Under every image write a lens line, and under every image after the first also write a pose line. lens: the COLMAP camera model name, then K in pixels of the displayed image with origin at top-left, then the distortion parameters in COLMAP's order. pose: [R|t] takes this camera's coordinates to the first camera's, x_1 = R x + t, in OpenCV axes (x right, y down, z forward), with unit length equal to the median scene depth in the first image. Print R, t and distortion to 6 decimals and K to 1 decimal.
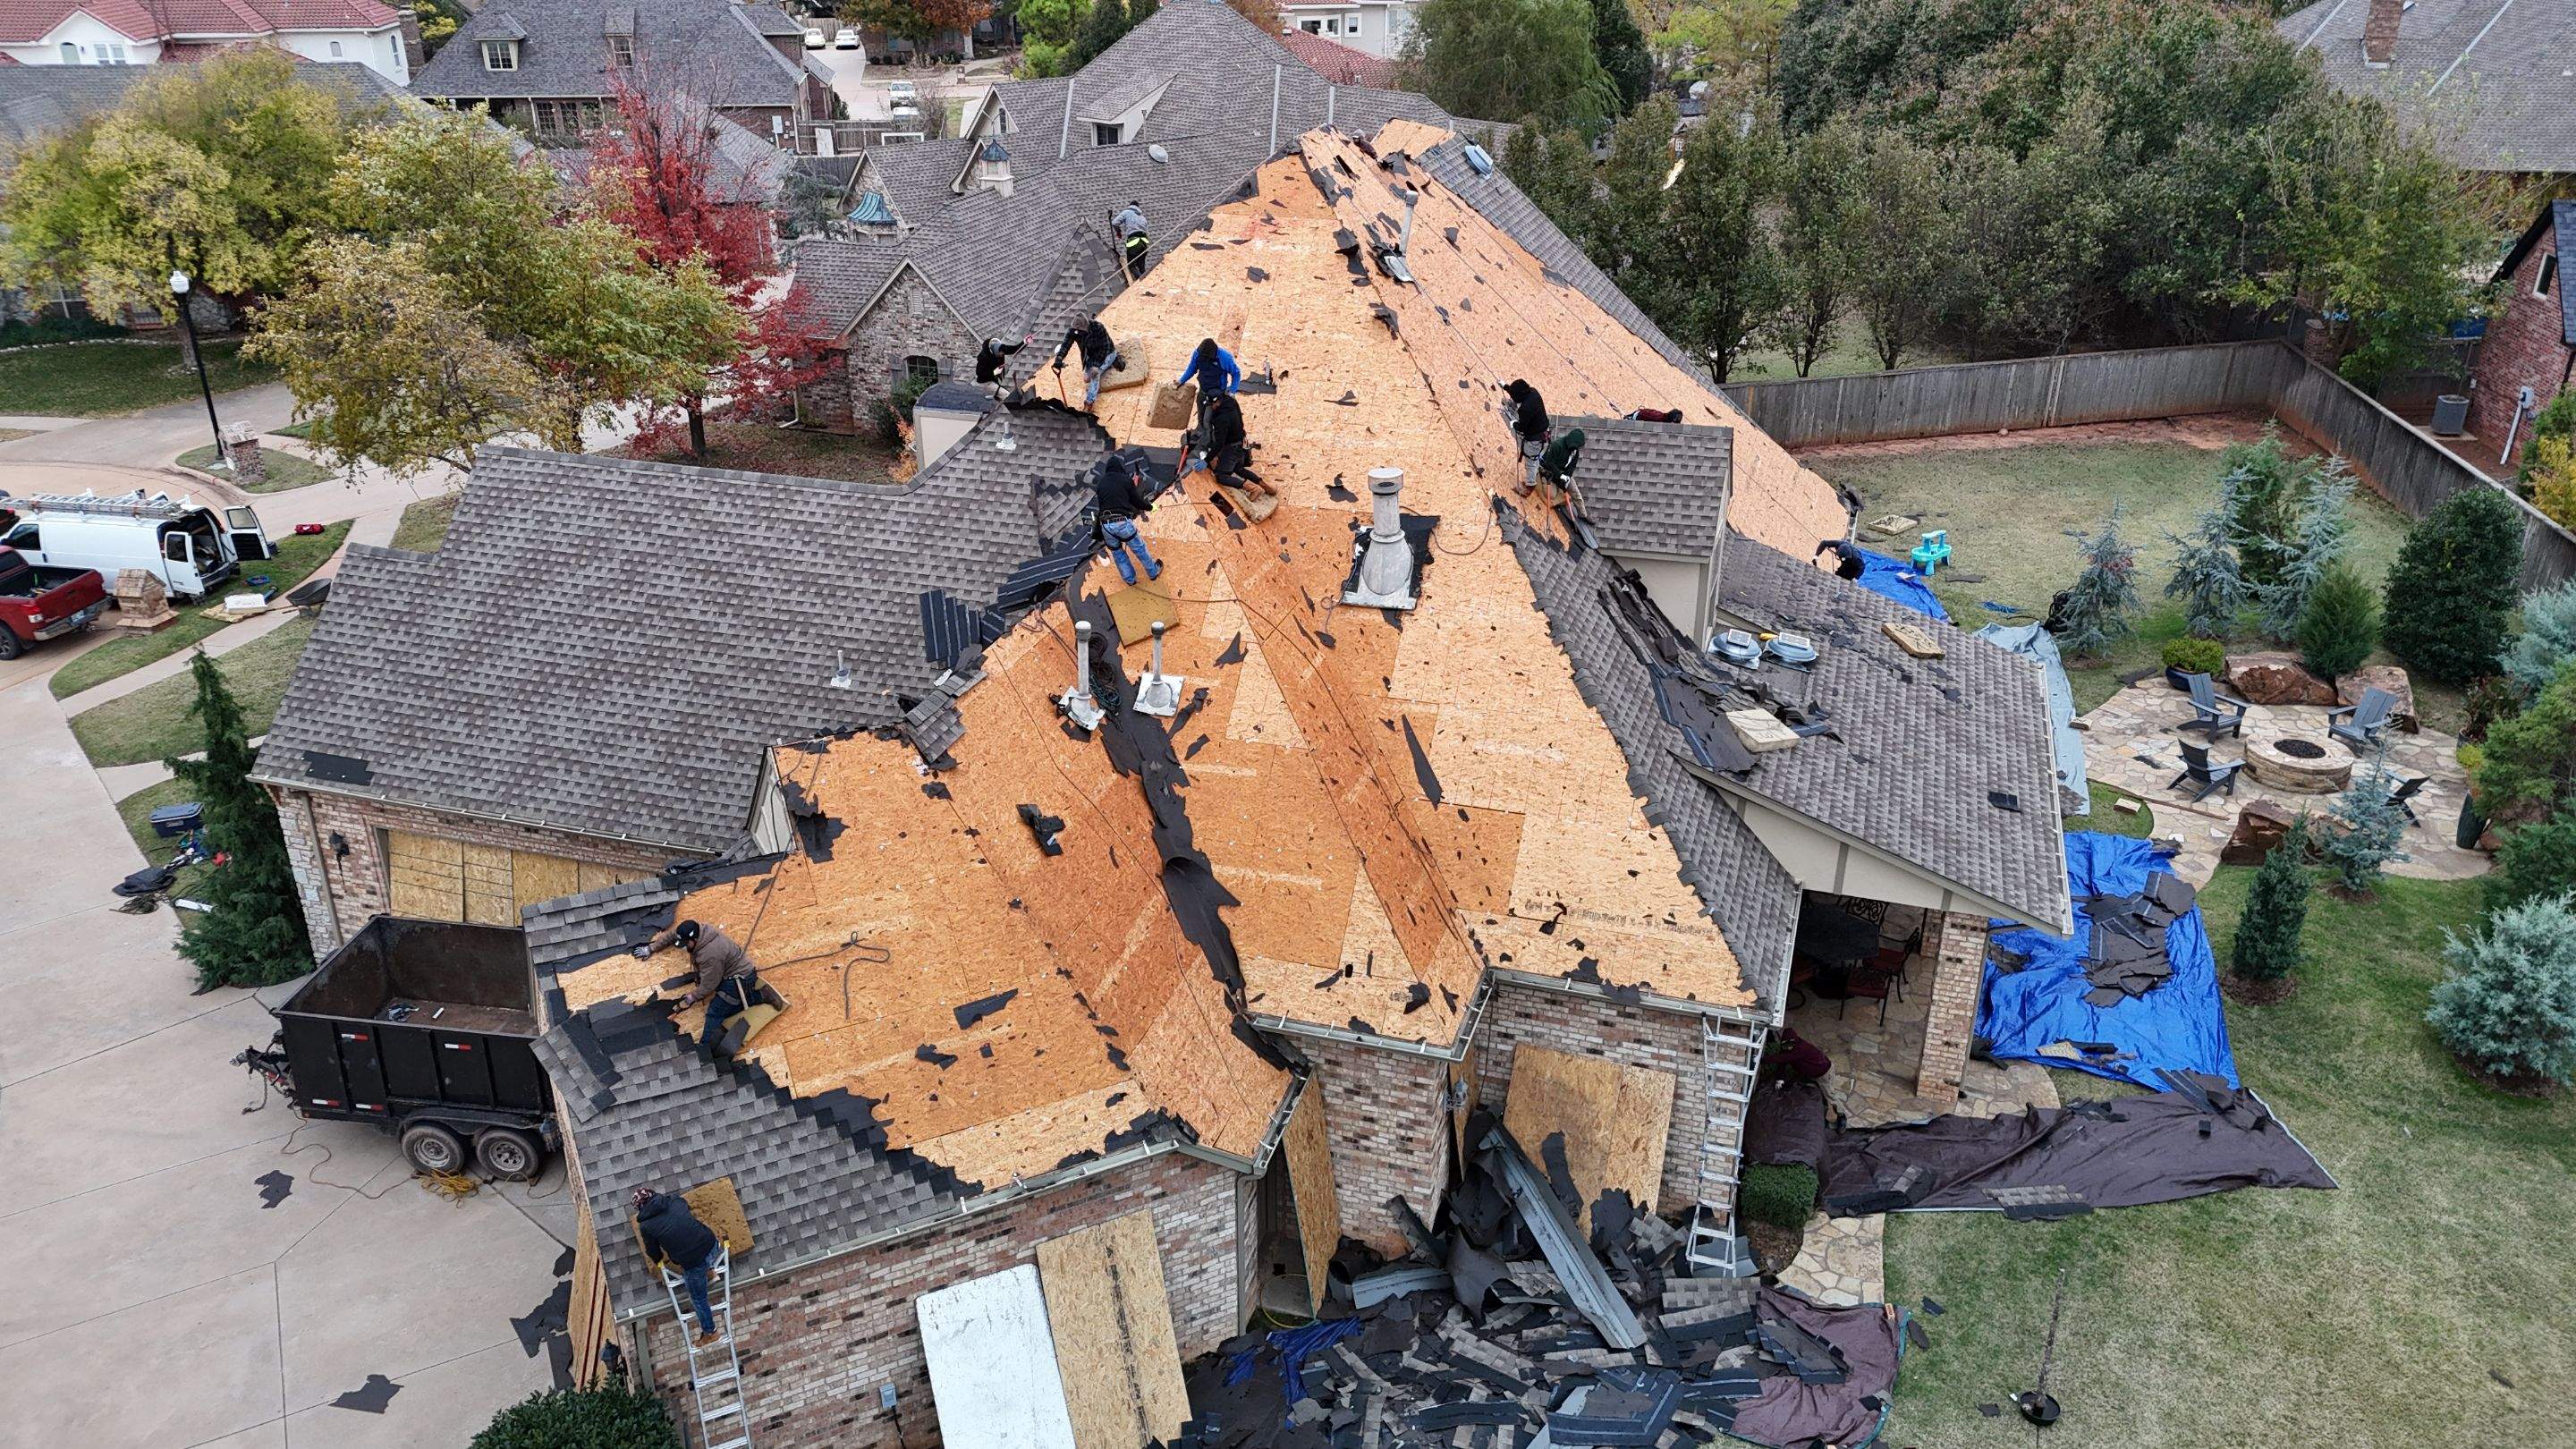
lens RADIAL K [[1888.5, 0, 1288.4], [0, 1888.5, 732.1], [0, 0, 1]] dist [0.087186, -0.080576]
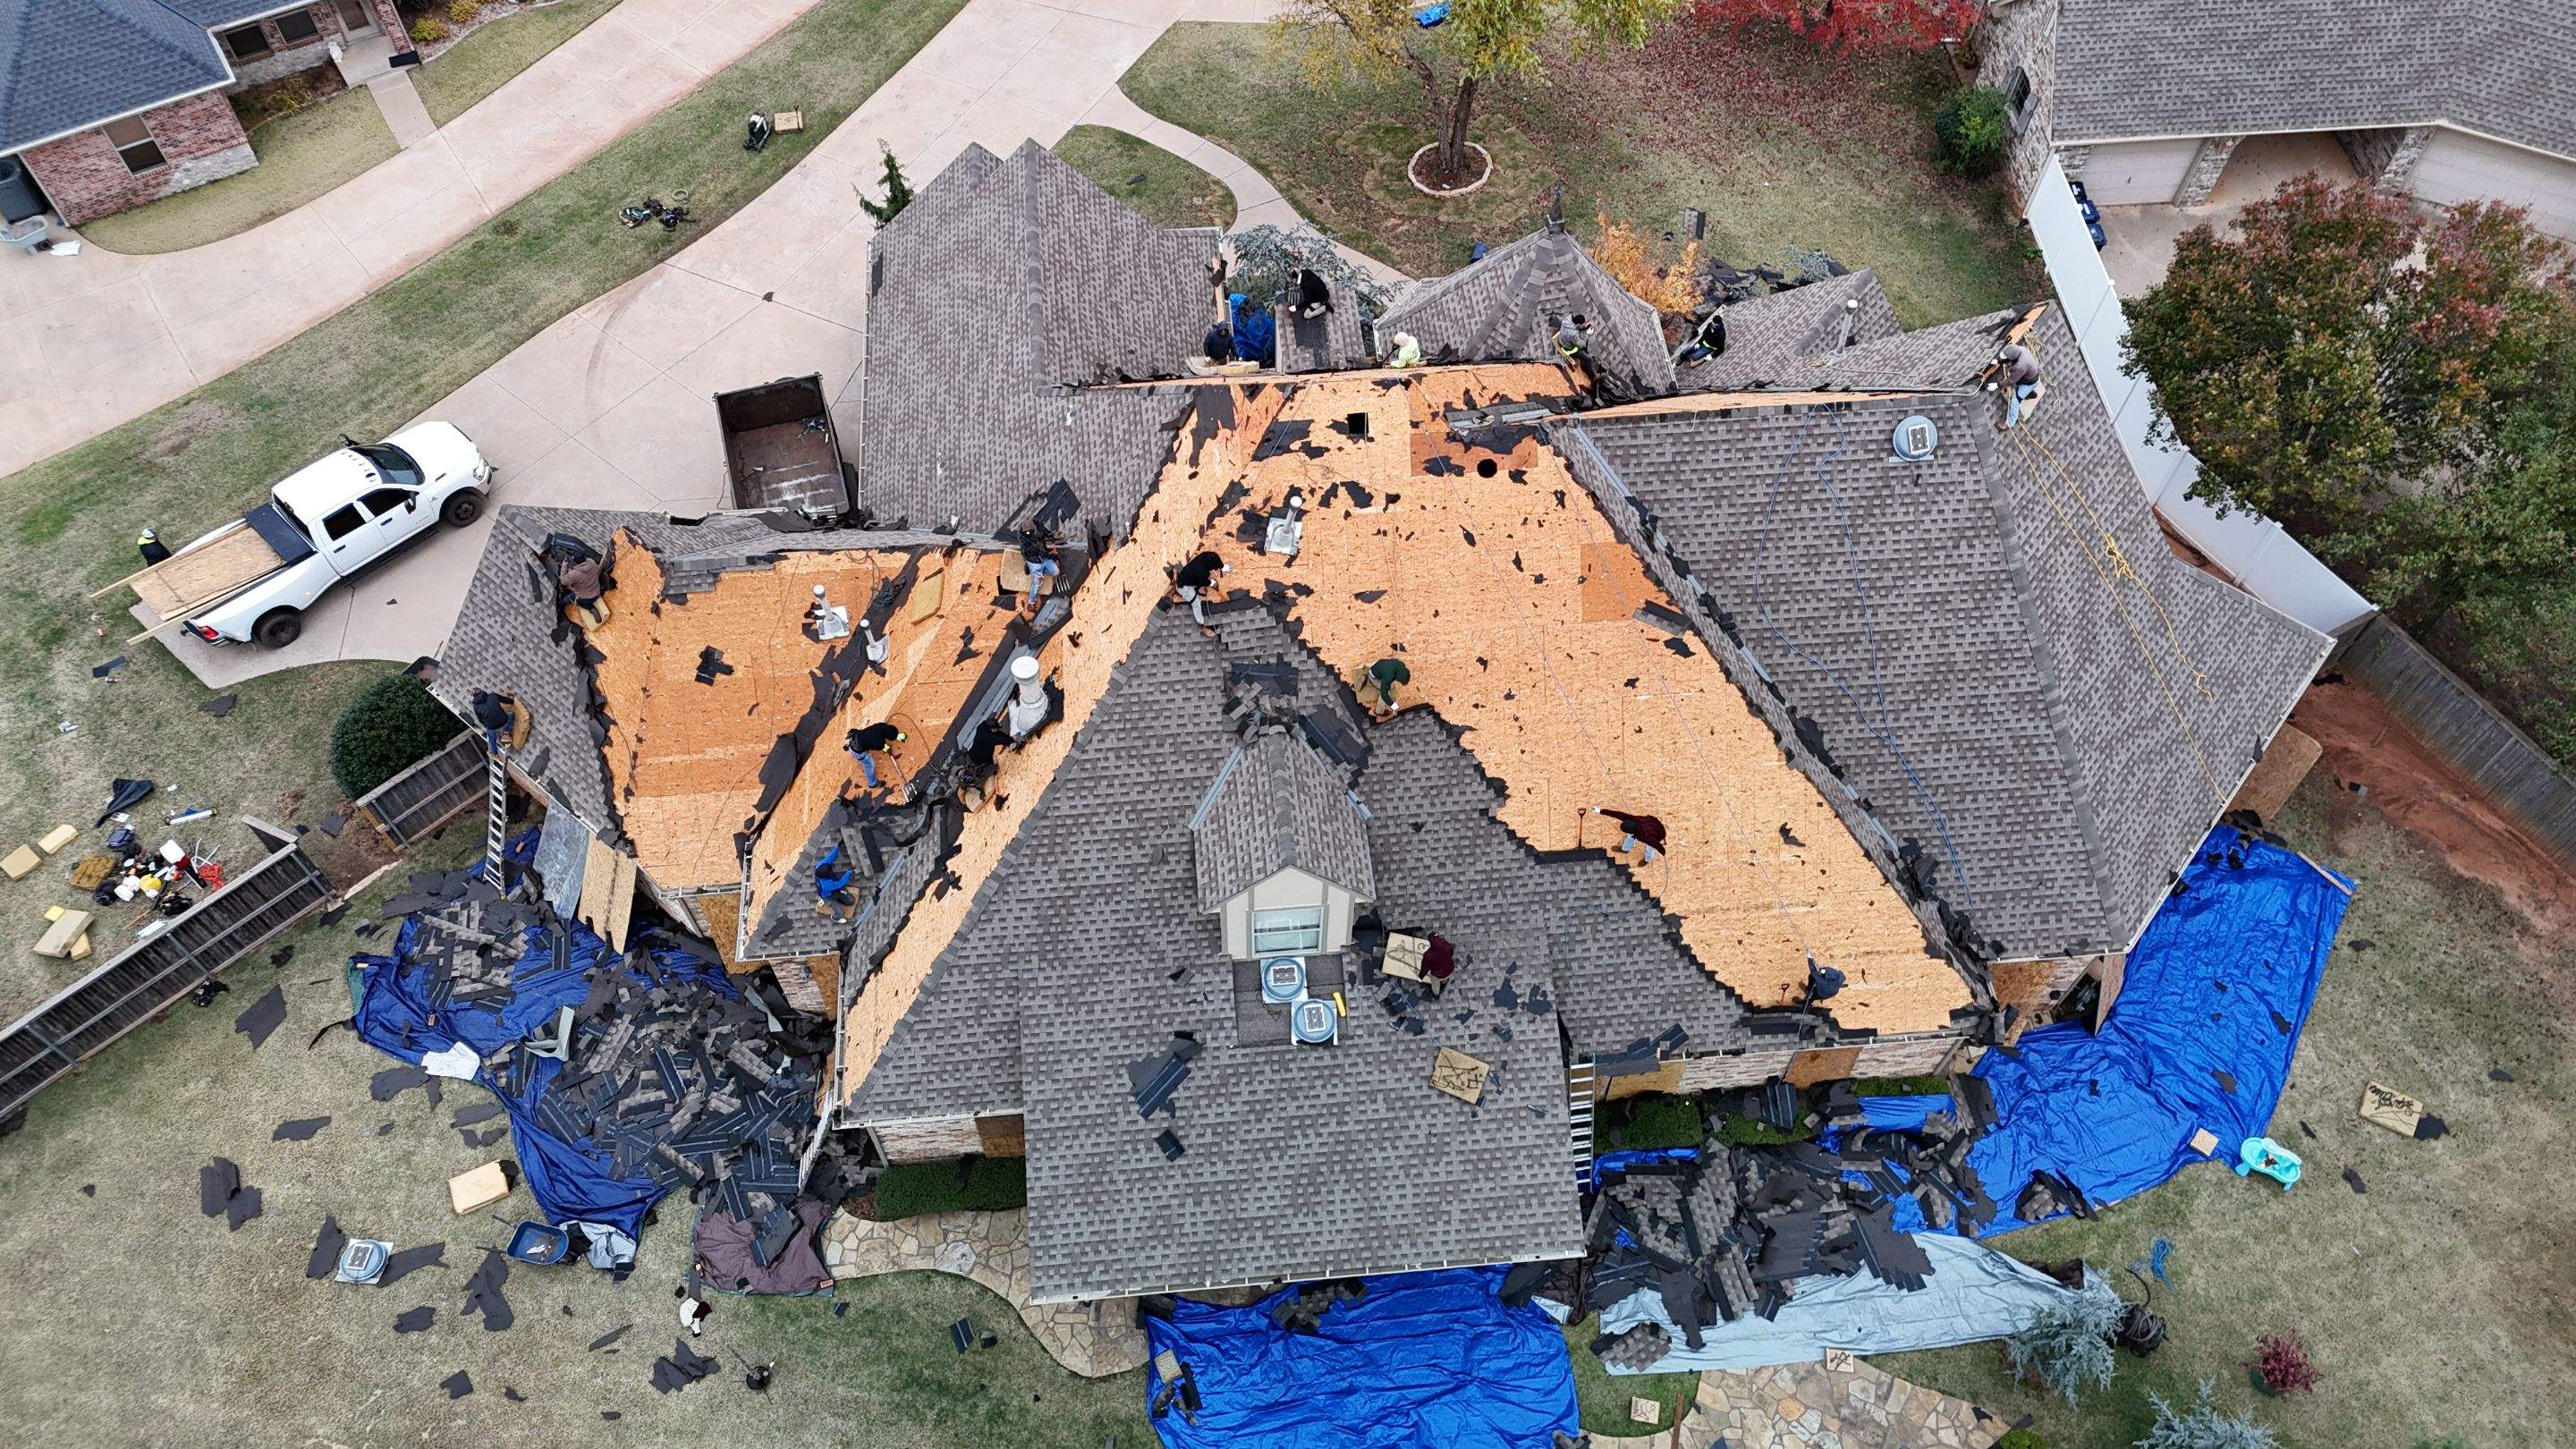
lens RADIAL K [[1888.5, 0, 1282.1], [0, 1888.5, 731.2], [0, 0, 1]] dist [0.087186, -0.080576]
pose [[0.388954, 0.773455, -0.500482, 0.744212], [-0.396323, 0.630901, 0.667002, -0.968339], [0.831651, -0.061081, 0.551930, 0.408791]]
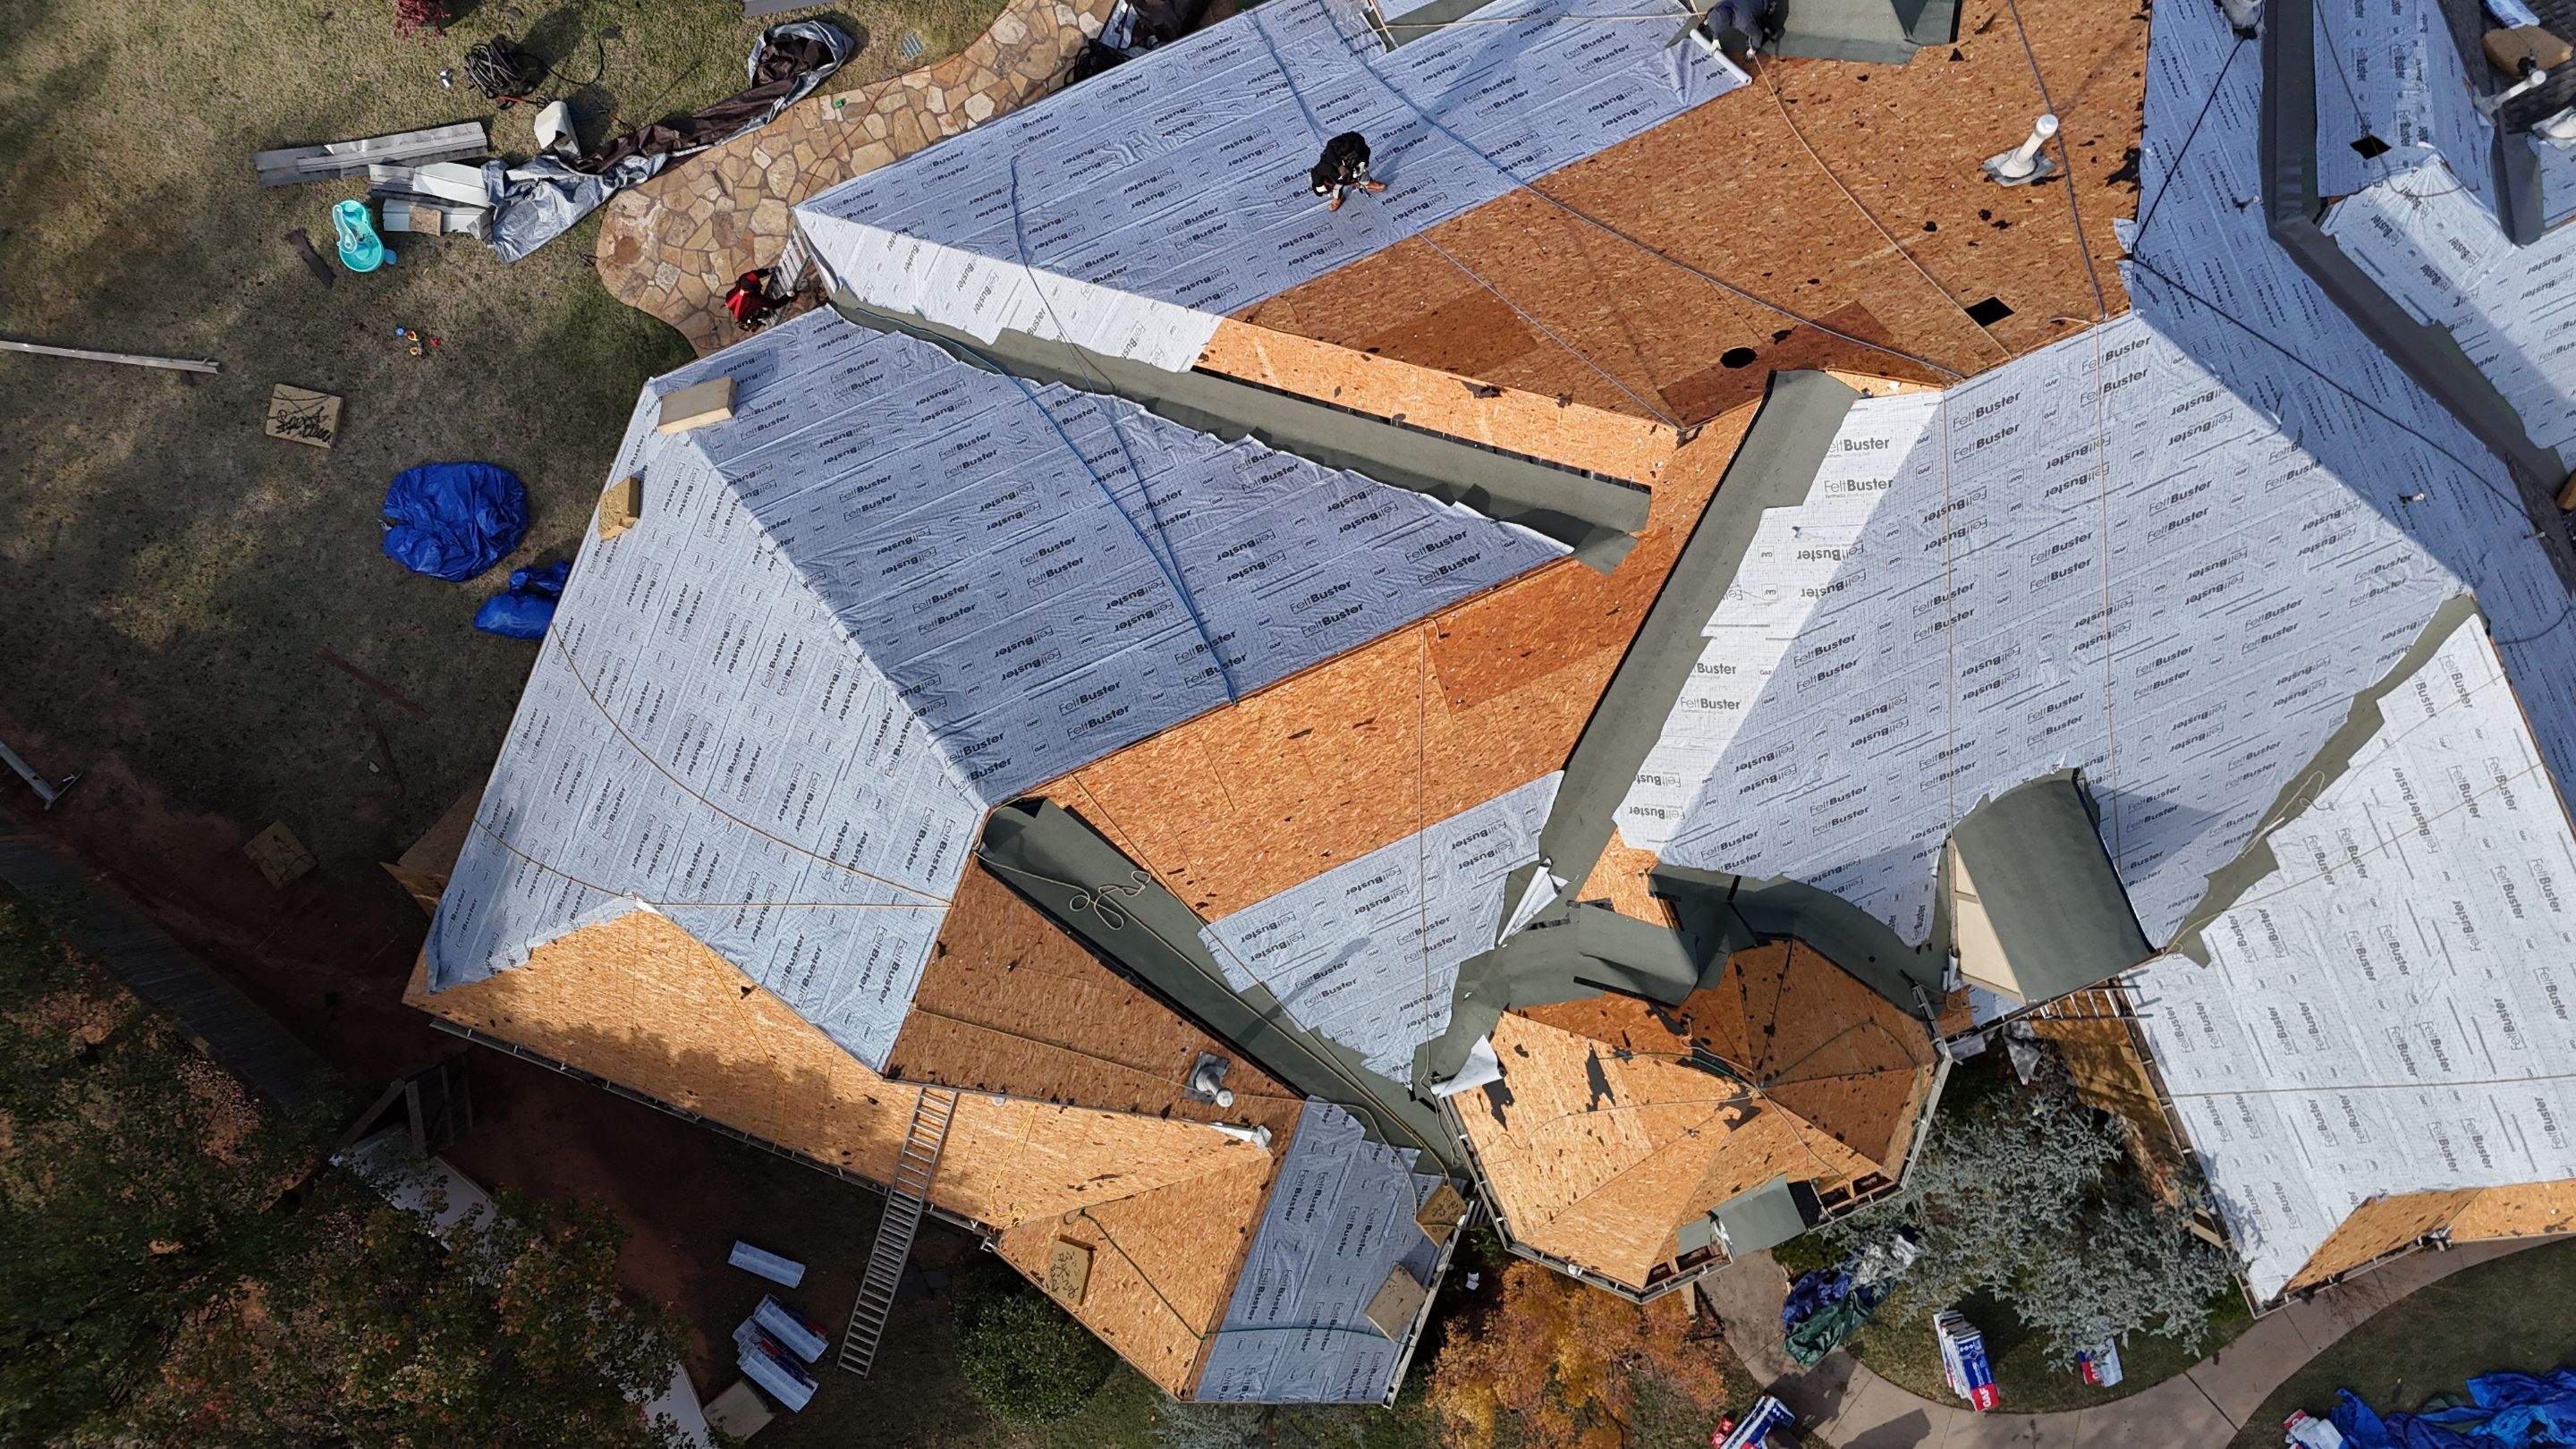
lens RADIAL K [[1888.5, 0, 1292.7], [0, 1888.5, 735.3], [0, 0, 1]] dist [0.087186, -0.080576]
pose [[-0.658081, -0.752727, -0.018182, 0.092718], [0.302966, -0.286824, 0.908814, -1.060233], [-0.689305, 0.592565, 0.416804, 1.079299]]
